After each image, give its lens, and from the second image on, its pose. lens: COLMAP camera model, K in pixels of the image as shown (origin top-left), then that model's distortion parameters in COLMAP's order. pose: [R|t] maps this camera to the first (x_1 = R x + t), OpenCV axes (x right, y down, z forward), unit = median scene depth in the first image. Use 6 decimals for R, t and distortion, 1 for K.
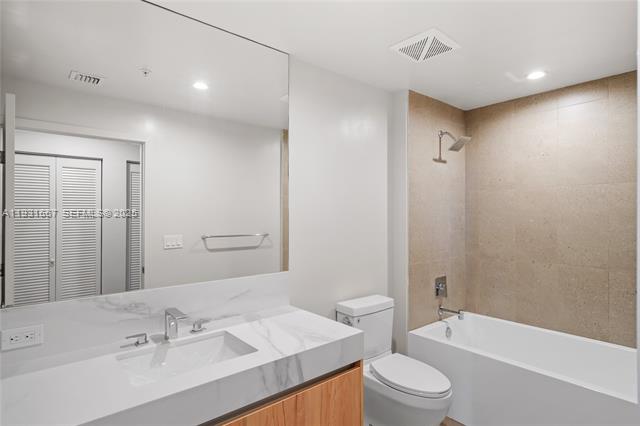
lens RADIAL K [[348.0, 0, 322.2], [0, 348.0, 207.4], [0, 0, 1]] dist [0.003180, 0.000586]
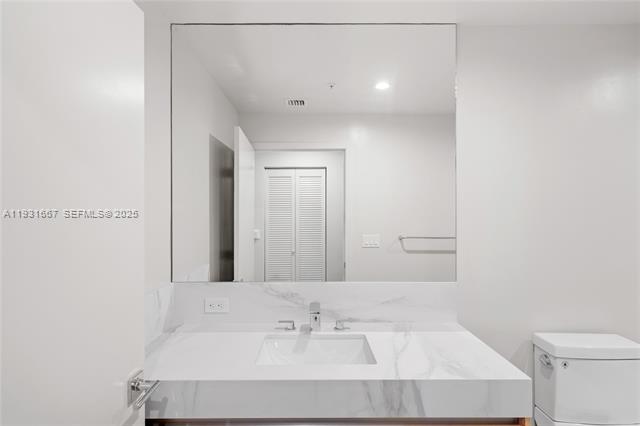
lens RADIAL K [[351.6, 0, 317.2], [0, 351.6, 211.0], [0, 0, 1]] dist [0.012720, 0.000659]
pose [[0.764820, -0.004971, -0.644225, 0.165677], [0.011386, 0.999918, 0.005801, 0.001263], [0.644144, -0.011772, 0.764814, 0.109621]]
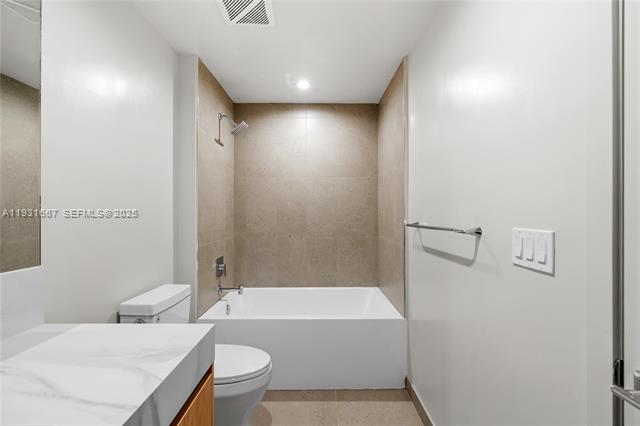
lens RADIAL K [[291.1, 0, 320.5], [0, 291.1, 208.9], [0, 0, 1]] dist [-0.001874, -0.000204]
pose [[0.644351, 0.011452, 0.764644, -0.140705], [-0.012854, 0.999909, -0.004144, 0.070695], [-0.764622, -0.007158, 0.644439, 0.279262]]
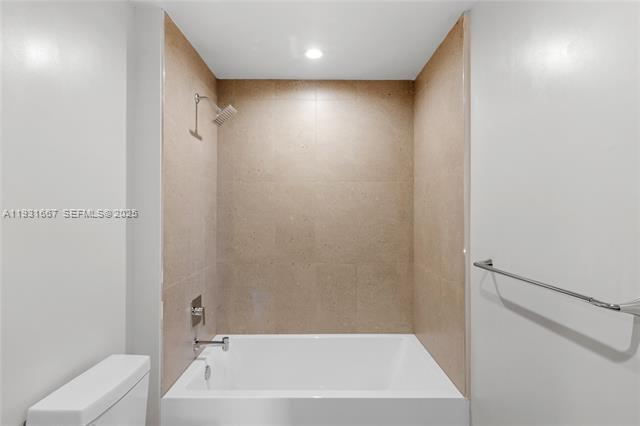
lens RADIAL K [[351.6, 0, 317.2], [0, 351.6, 211.0], [0, 0, 1]] dist [0.012720, 0.000659]
pose [[0.653714, 0.007627, 0.756703, -0.055673], [-0.018839, 0.999803, 0.006197, 0.015069], [-0.756507, -0.018307, 0.653729, 0.407059]]
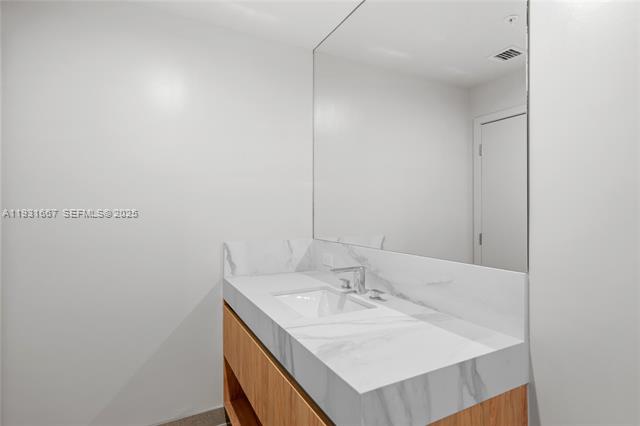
lens RADIAL K [[323.2, 0, 320.0], [0, 323.2, 216.0], [0, 0, 1]] dist [0.002431, 0.000813]
pose [[-0.226912, 0.008560, -0.973878, 0.353808], [0.017223, 0.999840, 0.004775, 0.077757], [0.973763, -0.015689, -0.227023, 0.685592]]
